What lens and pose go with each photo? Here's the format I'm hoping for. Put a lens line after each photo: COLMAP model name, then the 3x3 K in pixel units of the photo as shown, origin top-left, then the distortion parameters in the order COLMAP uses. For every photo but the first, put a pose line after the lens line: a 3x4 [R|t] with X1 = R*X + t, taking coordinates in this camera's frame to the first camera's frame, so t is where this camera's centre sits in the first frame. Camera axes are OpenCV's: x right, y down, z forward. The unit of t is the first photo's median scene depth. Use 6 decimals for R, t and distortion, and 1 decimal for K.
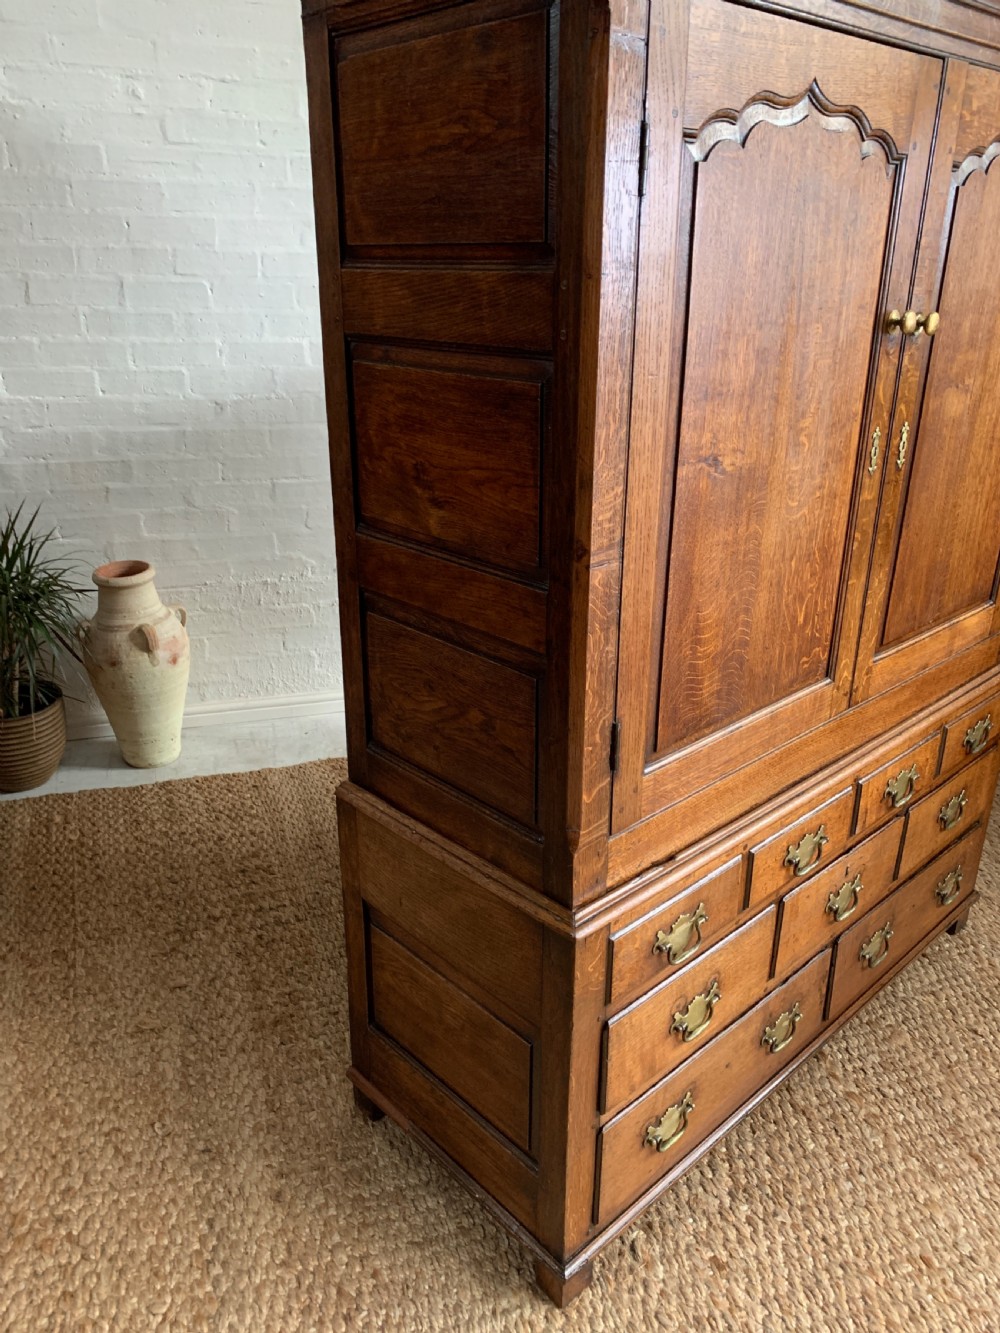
lens RADIAL K [[1025.3, 0, 505.1], [0, 1025.3, 667.1], [0, 0, 1]] dist [0.029099, -0.035113]
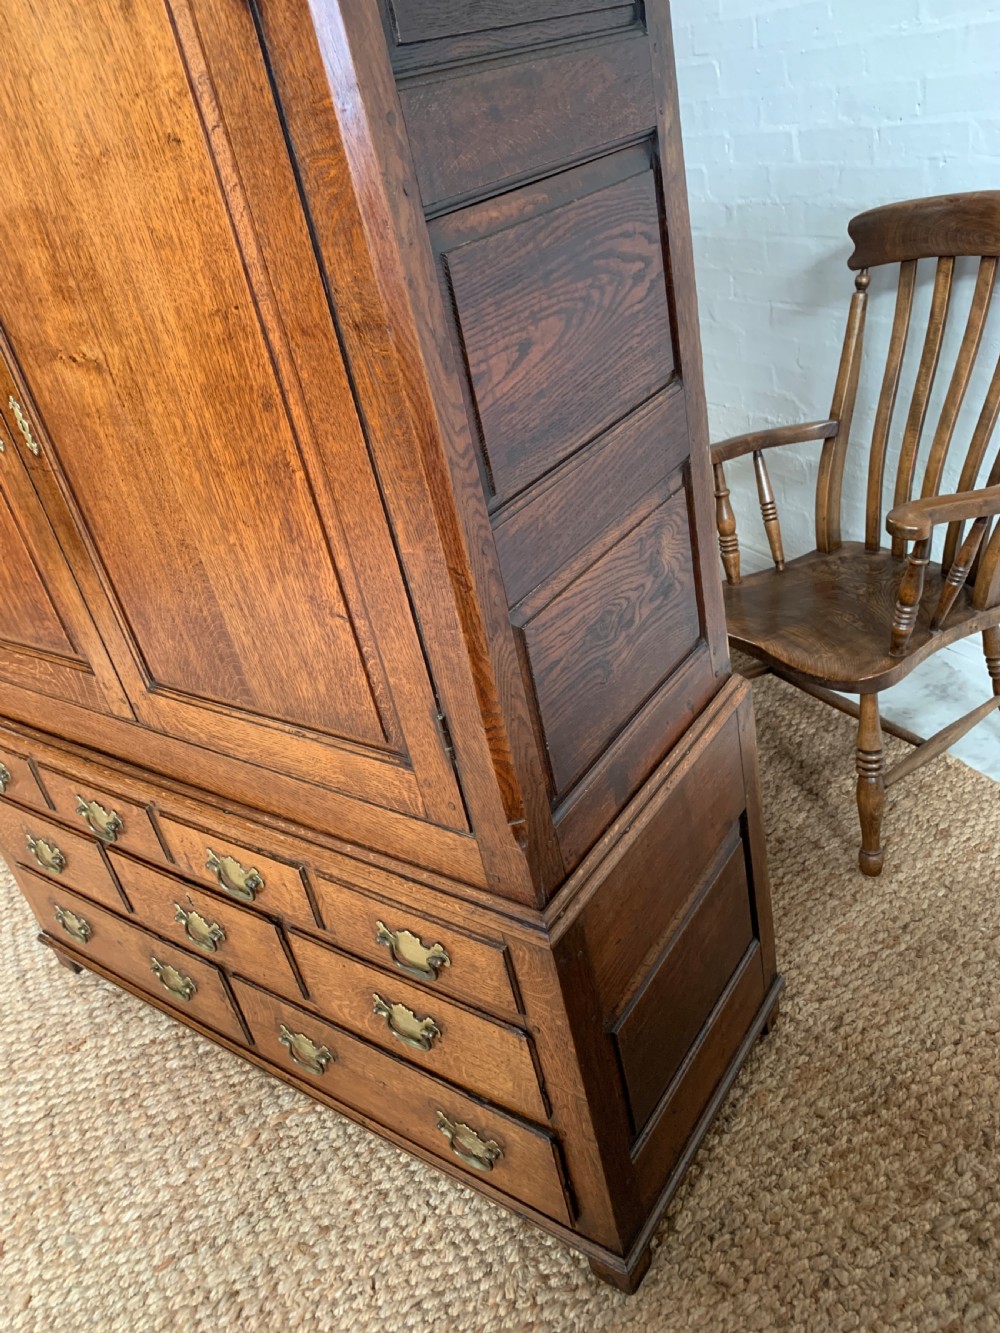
lens RADIAL K [[1025.3, 0, 502.1], [0, 1025.3, 668.5], [0, 0, 1]] dist [0.029099, -0.035113]
pose [[0.199055, 0.451734, -0.869663, 1.184921], [-0.196390, 0.887807, 0.416208, -0.437082], [0.960108, 0.087945, 0.265438, 1.138673]]
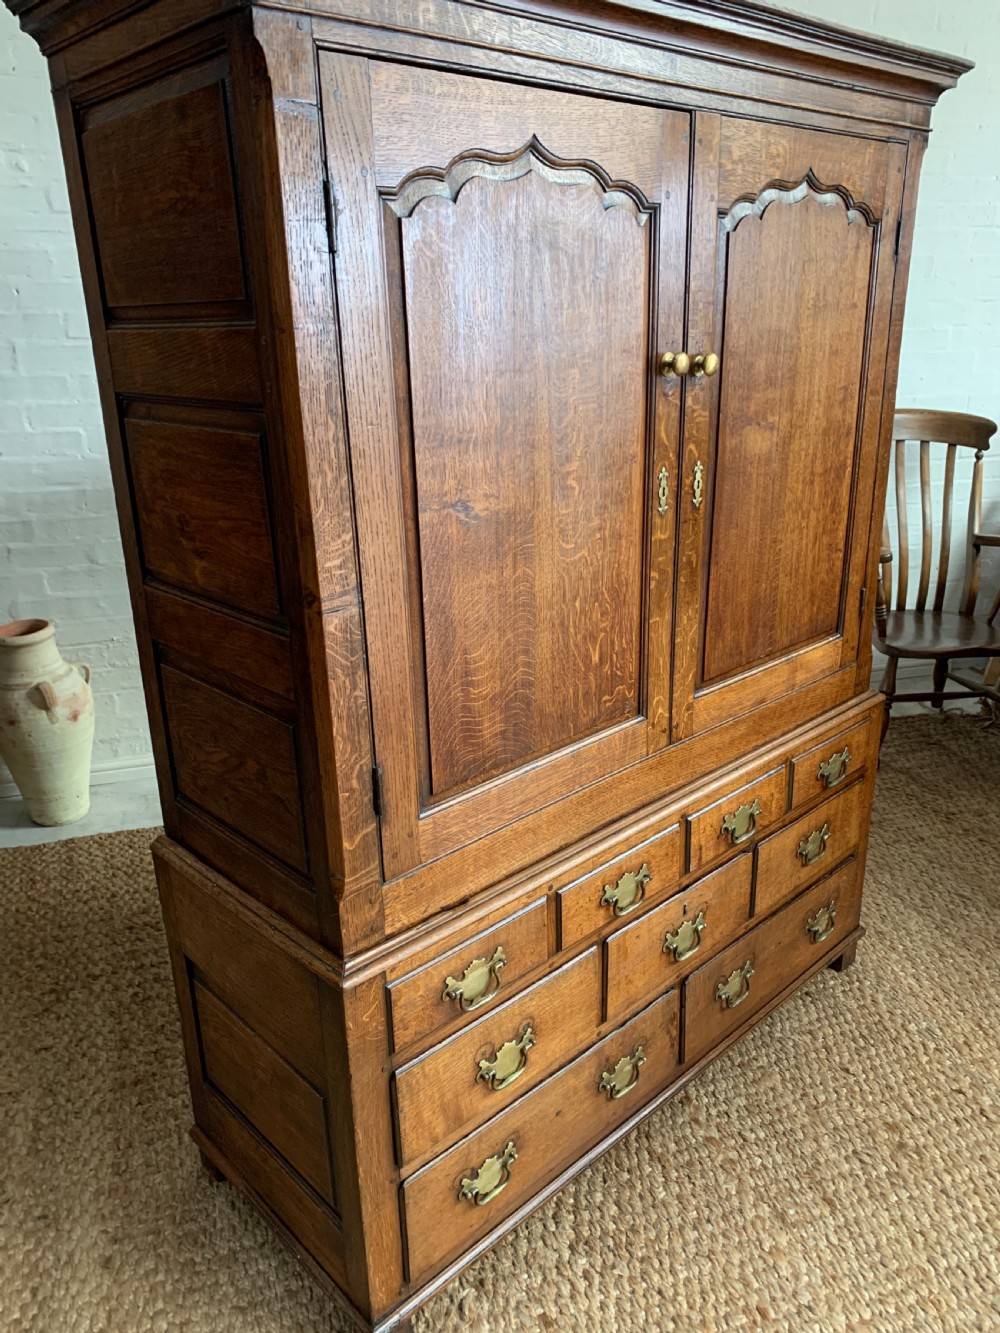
lens RADIAL K [[1025.3, 0, 510.9], [0, 1025.3, 665.1], [0, 0, 1]] dist [0.029099, -0.035113]
pose [[0.999532, -0.030355, -0.003903, 0.197971], [0.030144, 0.998488, -0.045969, 0.003198], [0.005293, 0.045829, 0.998935, -0.002875]]
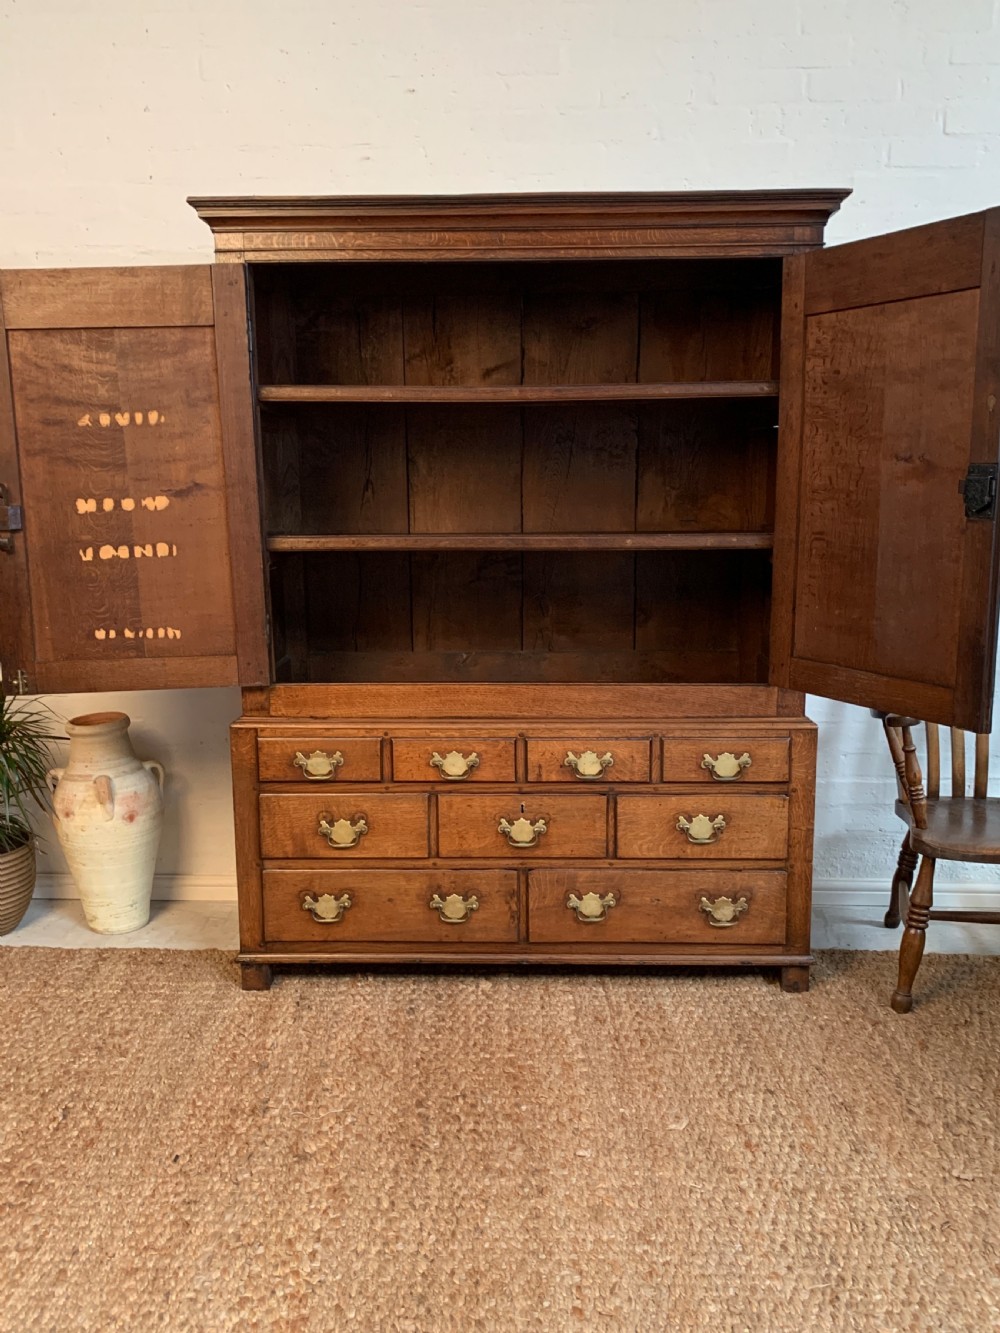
lens RADIAL K [[1144.7, 0, 510.0], [0, 1144.7, 696.4], [0, 0, 1]] dist [0.030988, -0.047443]
pose [[0.716903, 0.130050, -0.684936, 1.516058], [-0.252178, 0.964297, -0.080855, 0.205153], [0.649967, 0.230691, 0.724103, -0.163454]]
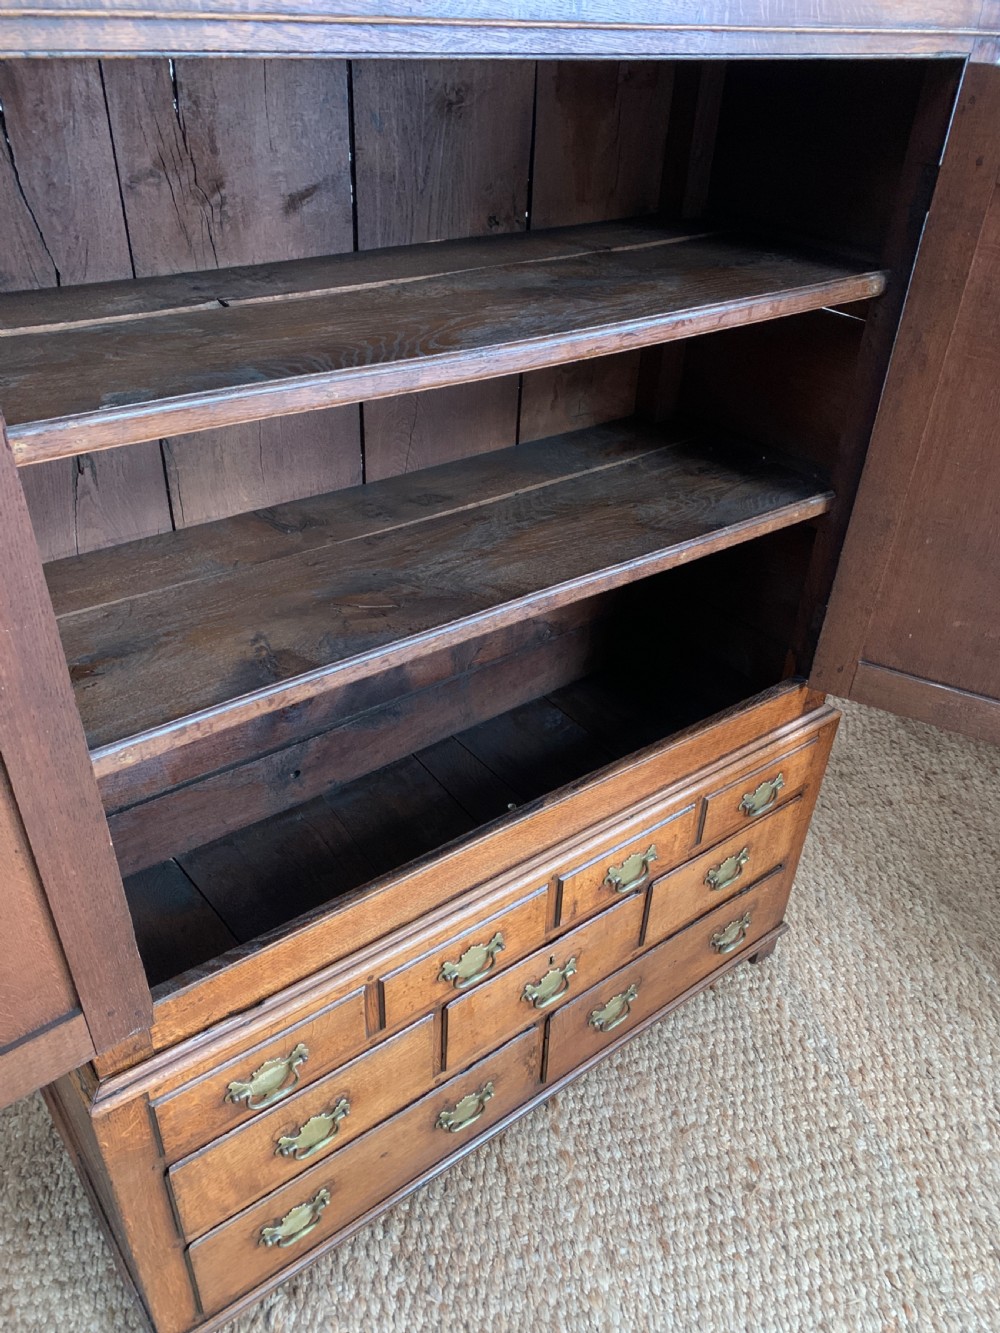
lens RADIAL K [[1025.3, 0, 509.5], [0, 1025.3, 668.4], [0, 0, 1]] dist [0.029099, -0.035113]
pose [[0.994439, 0.083690, -0.063922, 0.374856], [-0.068803, 0.975858, 0.207284, -0.273935], [0.079726, -0.201733, 0.976190, 0.177701]]
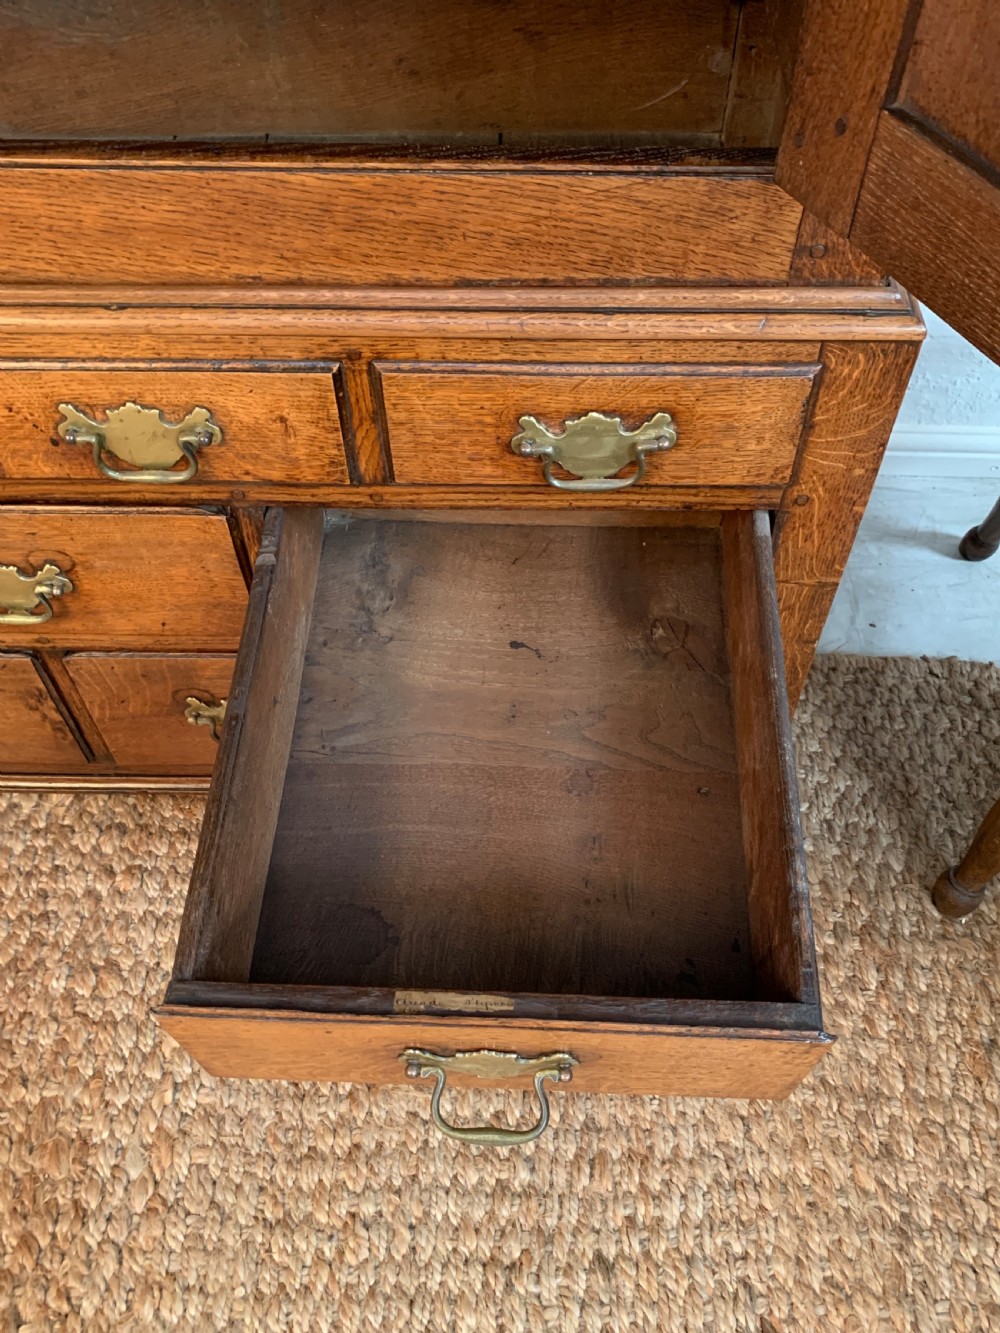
lens RADIAL K [[1144.7, 0, 510.2], [0, 1144.7, 668.5], [0, 0, 1]] dist [0.030988, -0.047443]
pose [[0.716421, 0.564663, -0.409752, 0.838578], [-0.256147, 0.759187, 0.598351, -0.137801], [0.648945, -0.323715, 0.688534, 0.883785]]
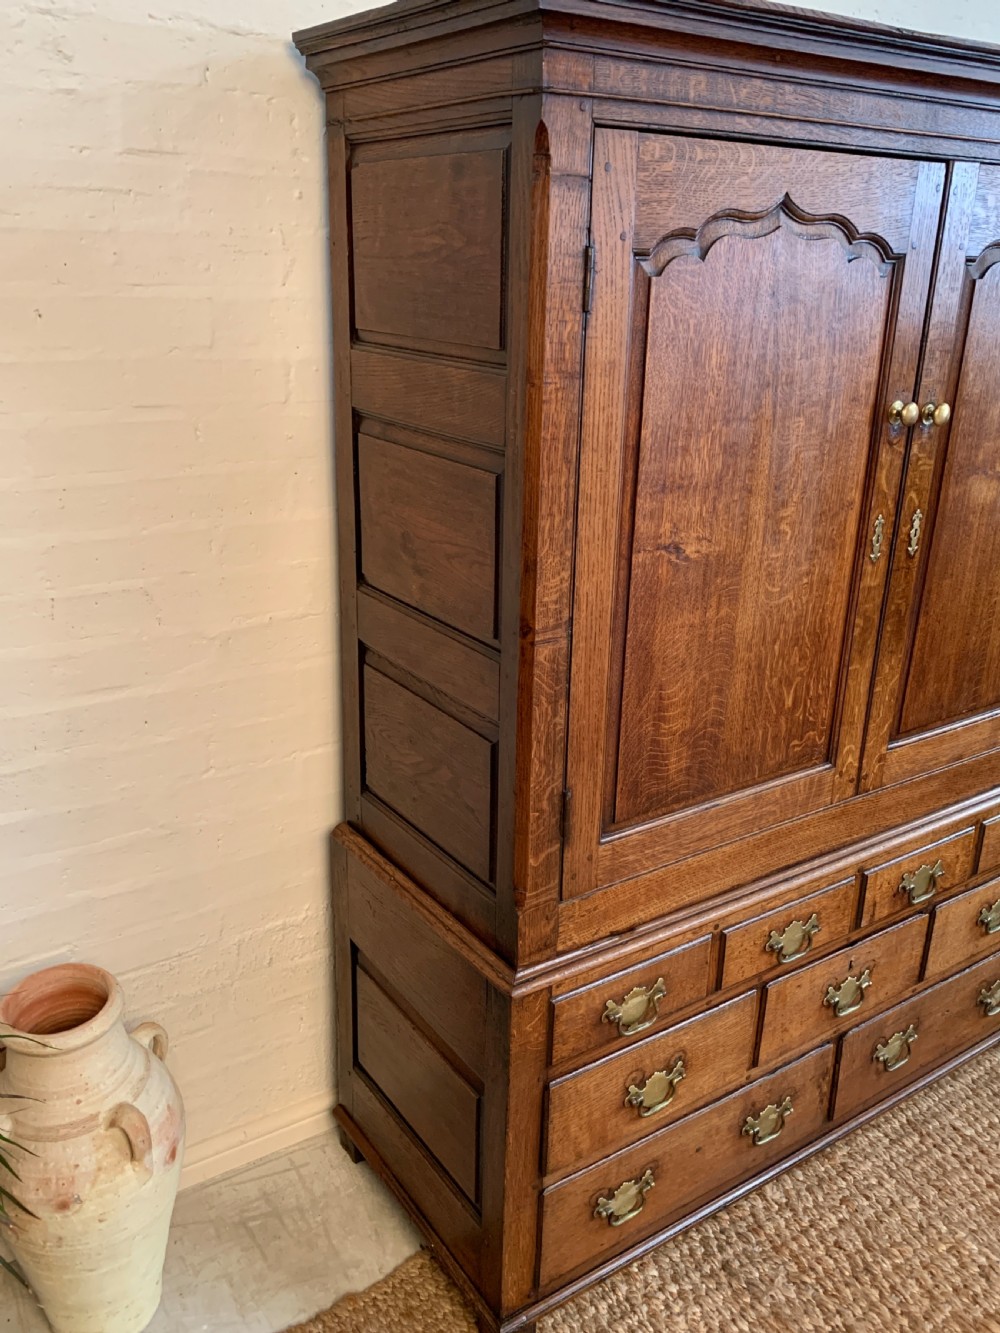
lens RADIAL K [[1144.7, 0, 496.6], [0, 1144.7, 664.3], [0, 0, 1]] dist [0.030988, -0.047443]
pose [[0.986740, 0.072893, -0.145018, 0.159504], [-0.077174, 0.996726, -0.024108, -0.033380], [0.142786, 0.034980, 0.989135, -0.130759]]
